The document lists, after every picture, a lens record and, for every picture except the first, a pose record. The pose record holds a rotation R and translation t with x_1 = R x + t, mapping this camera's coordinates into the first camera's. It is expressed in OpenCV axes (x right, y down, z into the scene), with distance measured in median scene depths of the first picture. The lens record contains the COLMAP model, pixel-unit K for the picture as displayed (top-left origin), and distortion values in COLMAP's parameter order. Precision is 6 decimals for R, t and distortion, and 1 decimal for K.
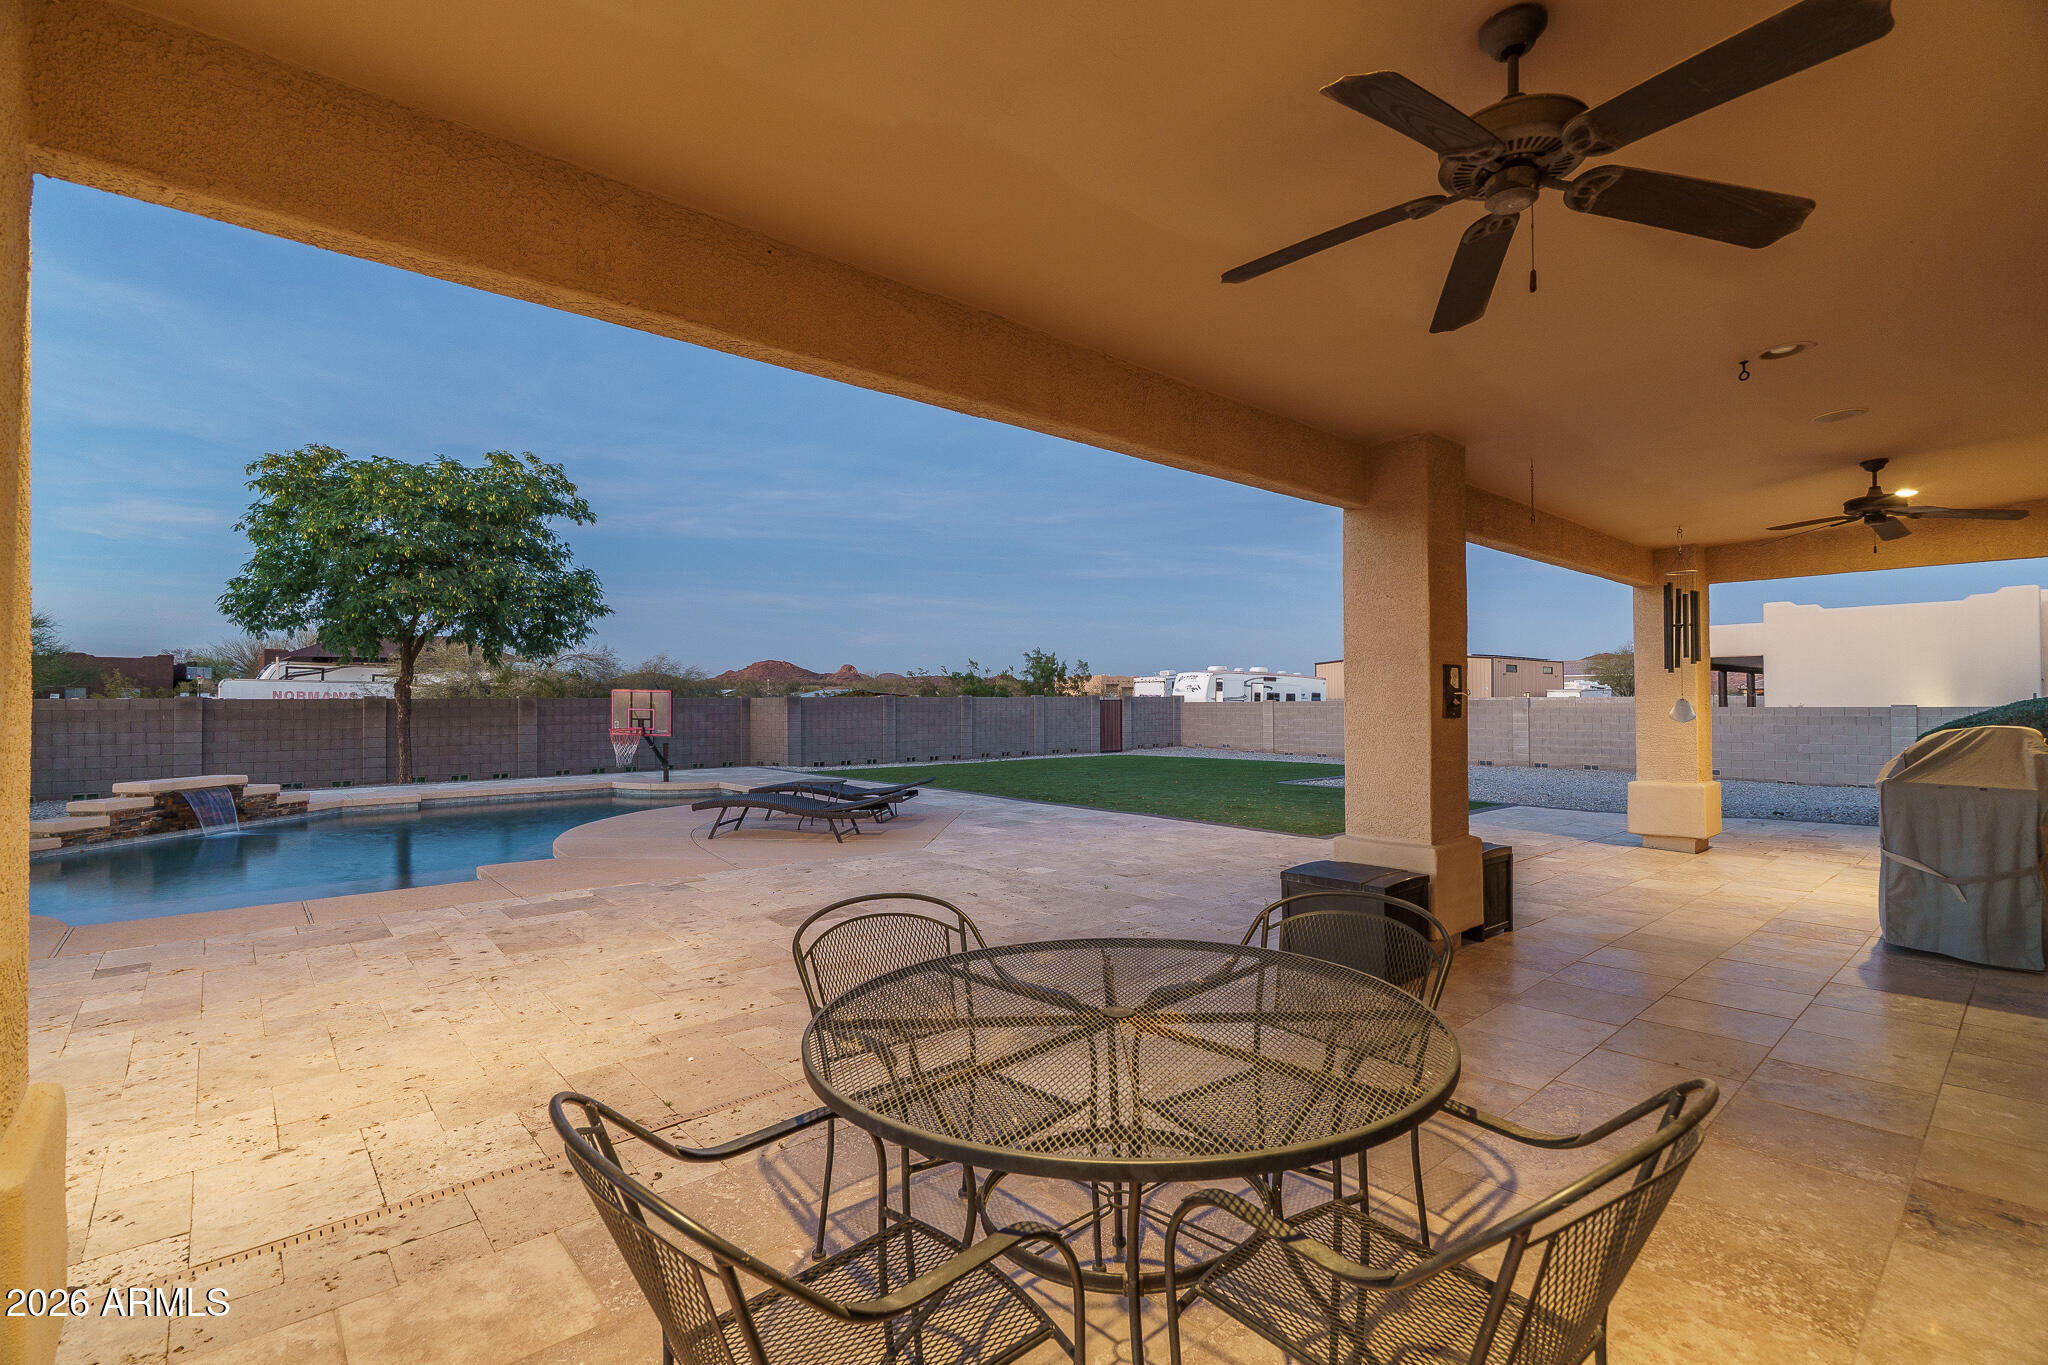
lens RADIAL K [[921.8, 0, 1015.9], [0, 921.8, 689.7], [0, 0, 1]] dist [-0.004755, 0.001935]
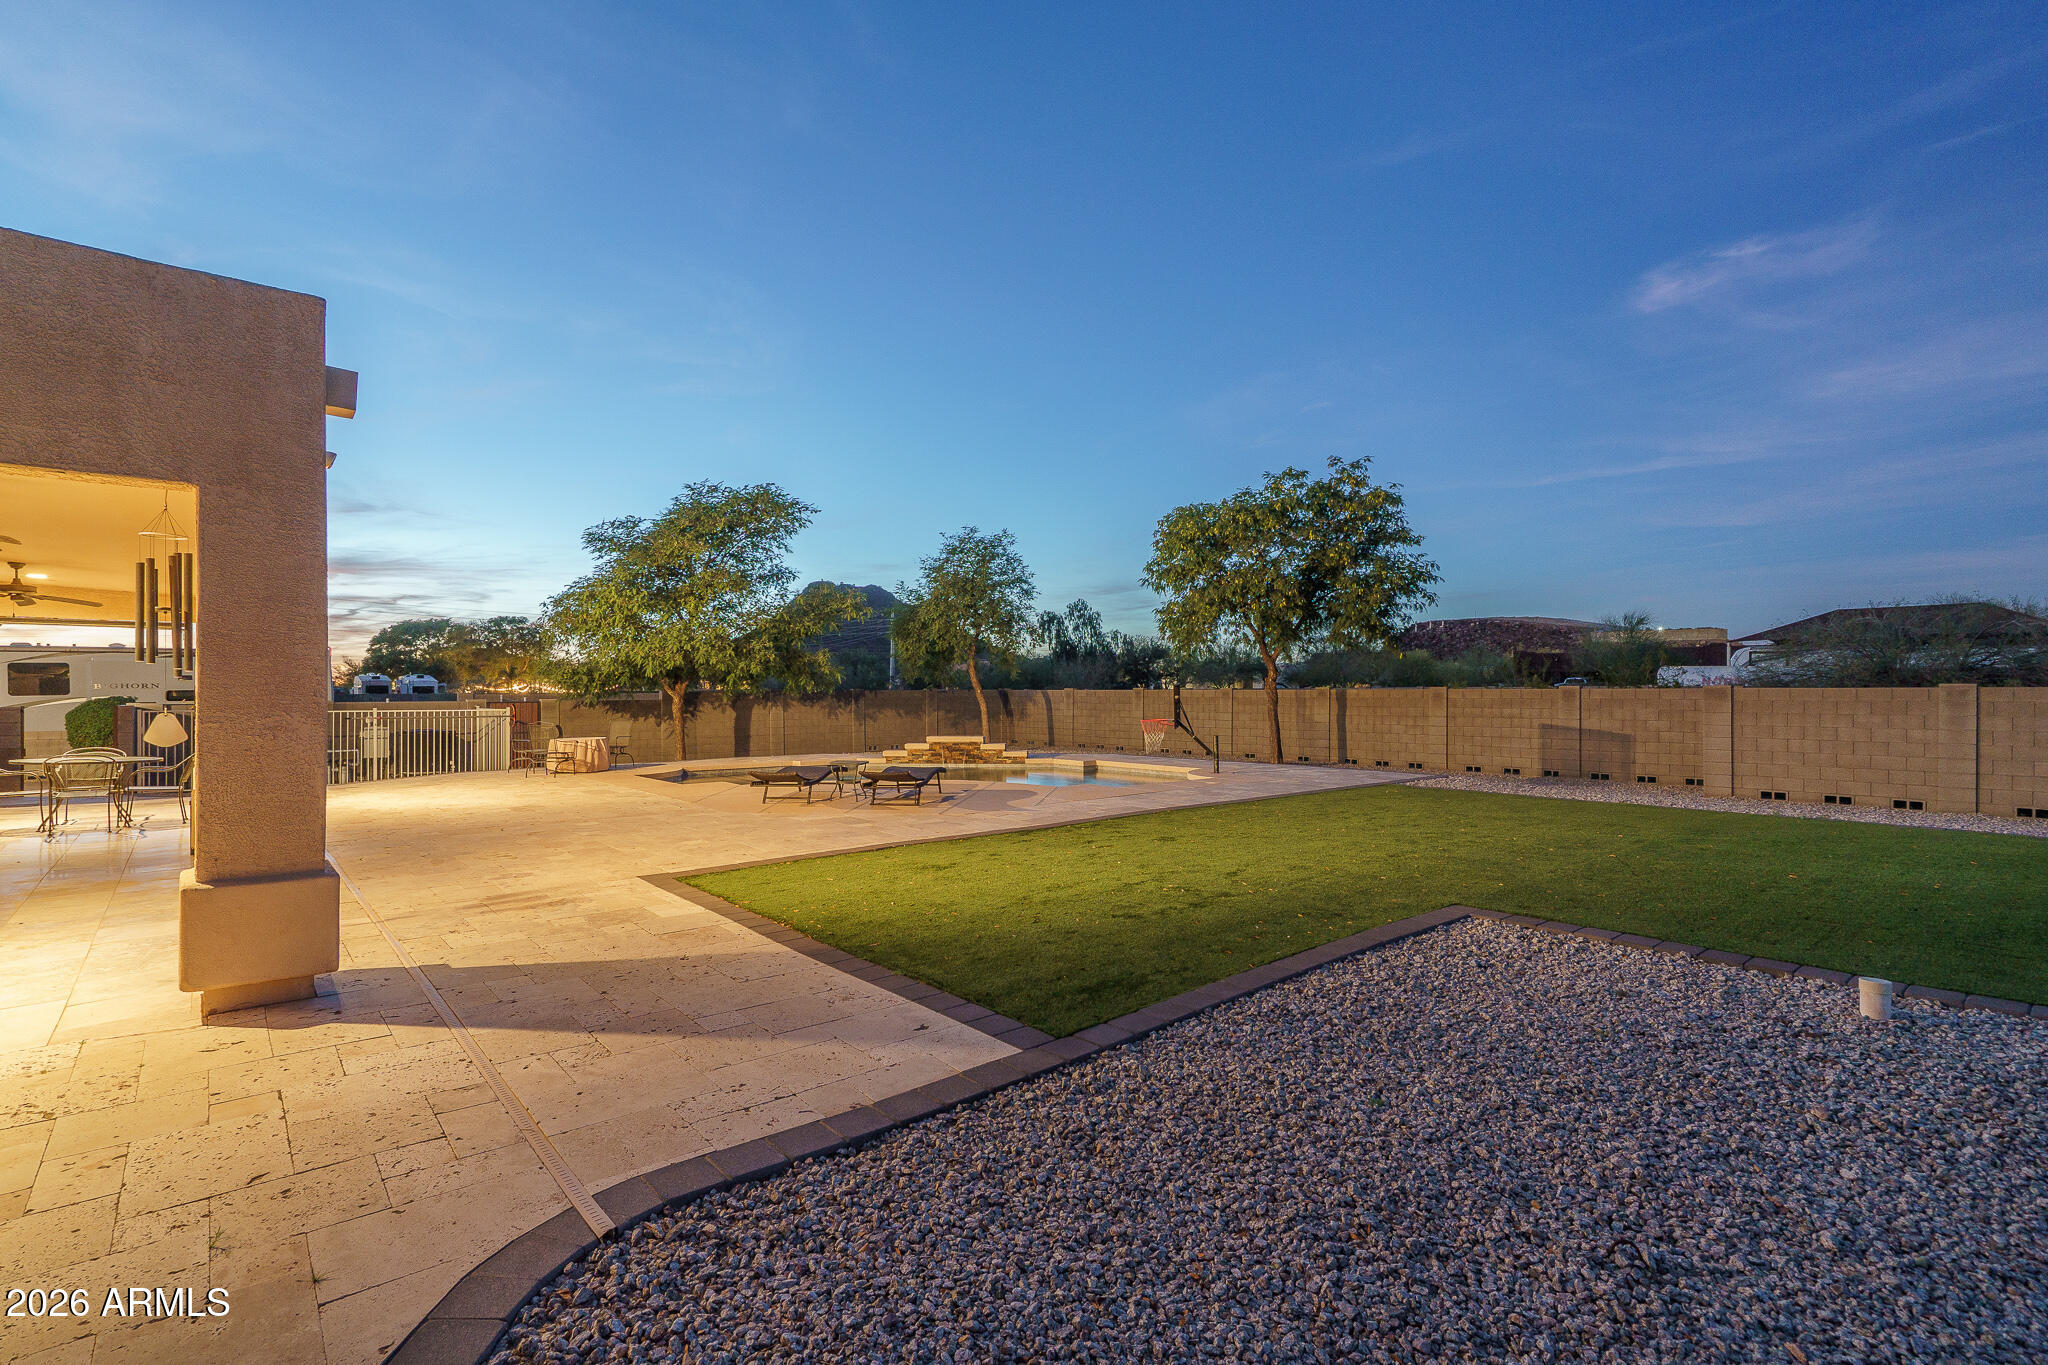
lens RADIAL K [[961.4, 0, 1018.8], [0, 961.4, 689.1], [0, 0, 1]] dist [-0.004750, 0.004714]
pose [[-0.007113, 0.003625, -0.999968, 0.583167], [0.014566, 0.999888, 0.003521, -0.001087], [0.999869, -0.014541, -0.007165, 0.659314]]
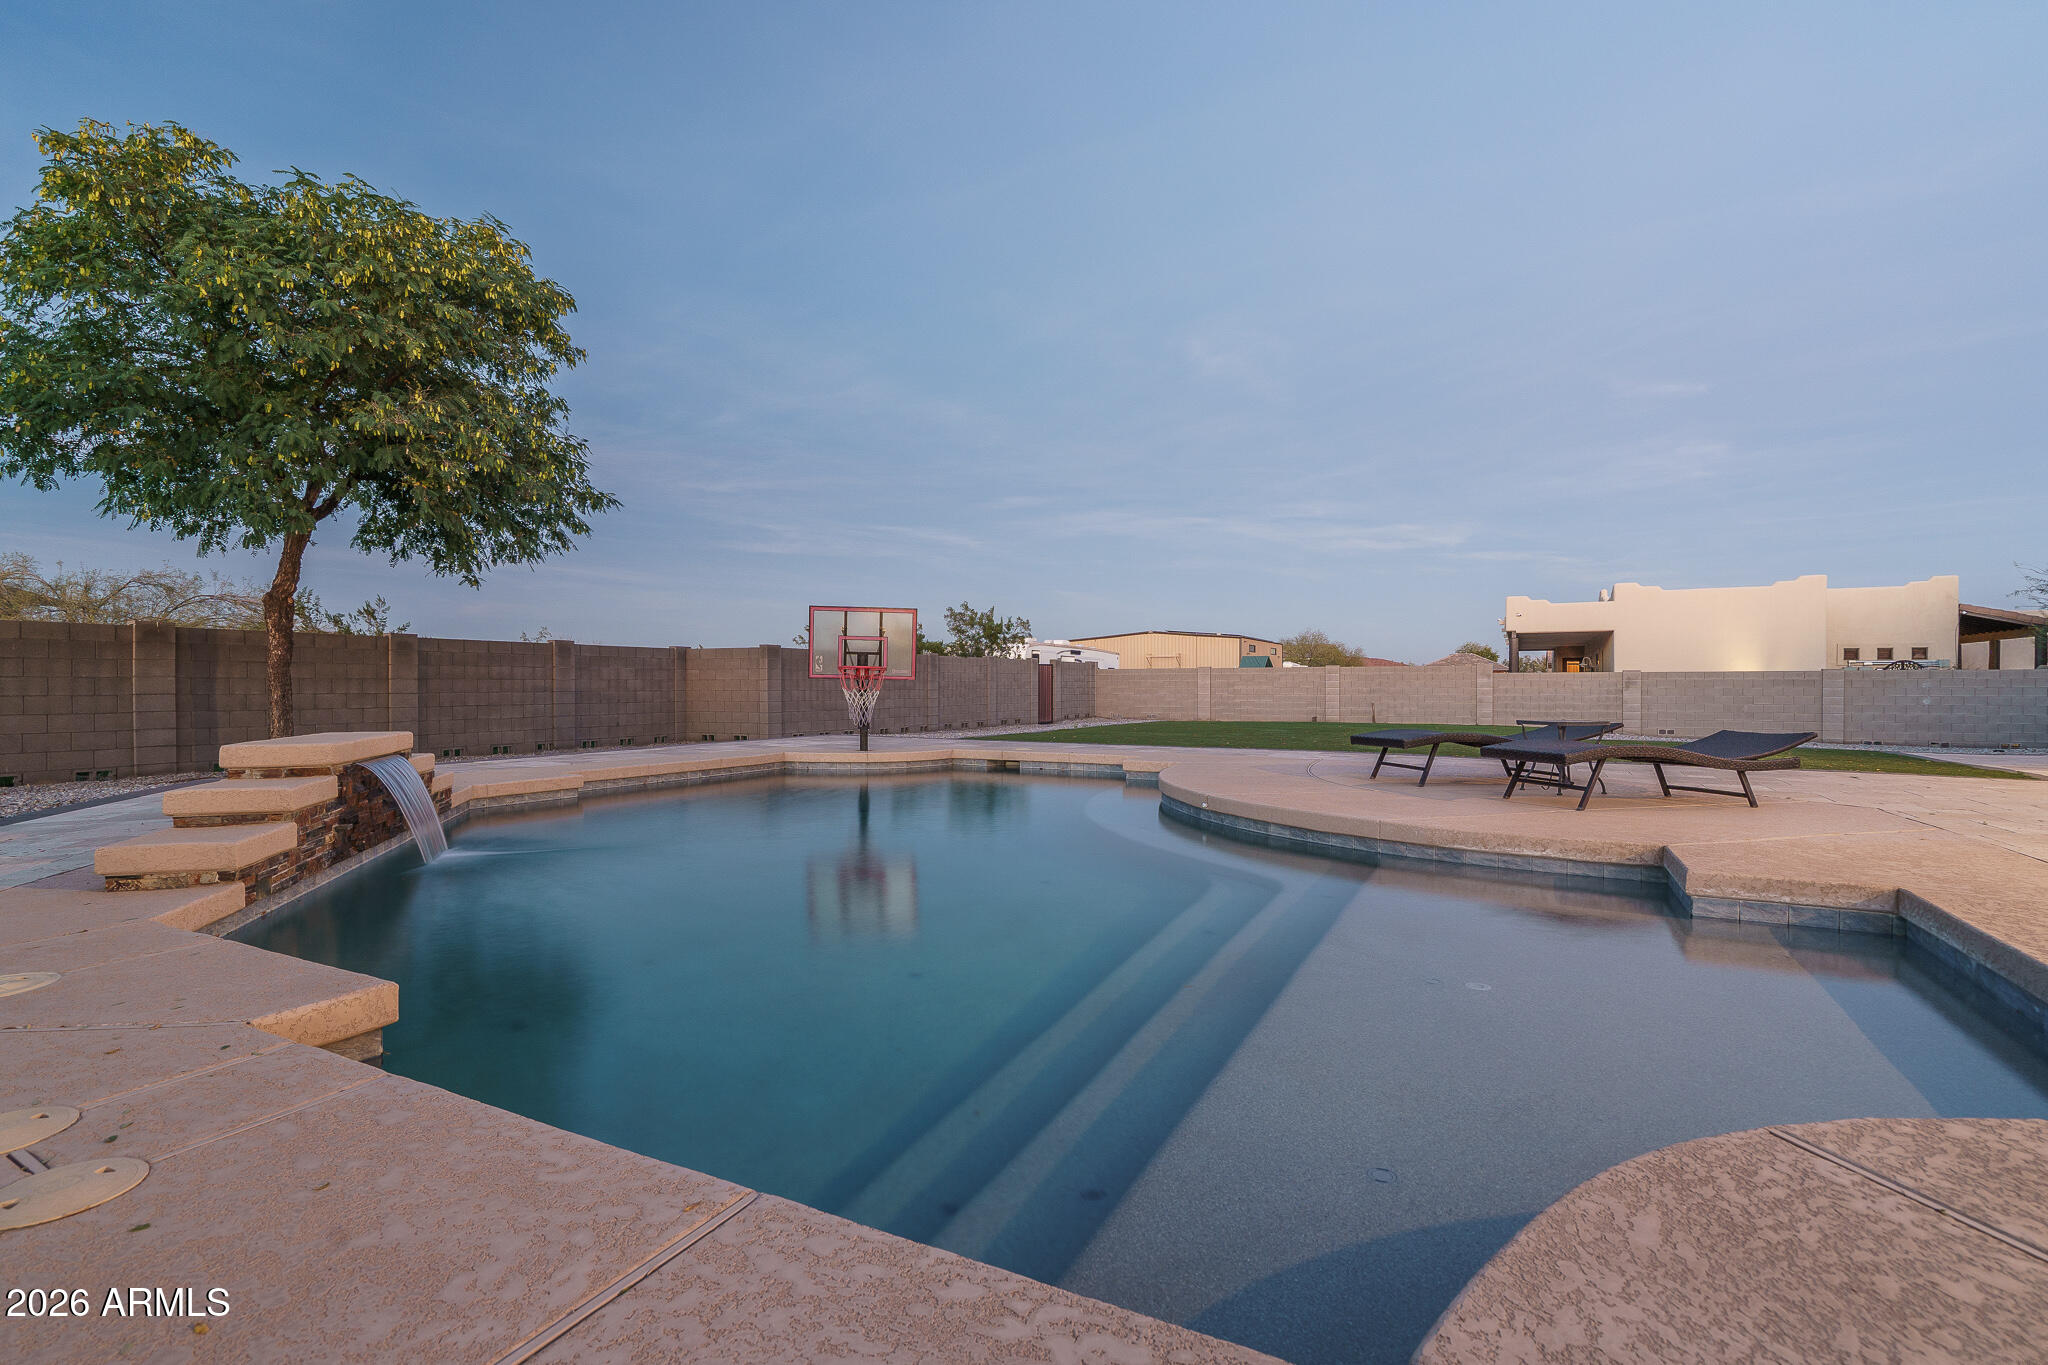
lens RADIAL K [[967.7, 0, 1016.5], [0, 967.7, 690.5], [0, 0, 1]] dist [-0.000316, 0.001151]
pose [[0.932364, 0.003743, 0.361501, -0.442776], [-0.010359, 0.999812, 0.016365, 0.036766], [-0.361372, -0.019003, 0.932228, 0.259948]]
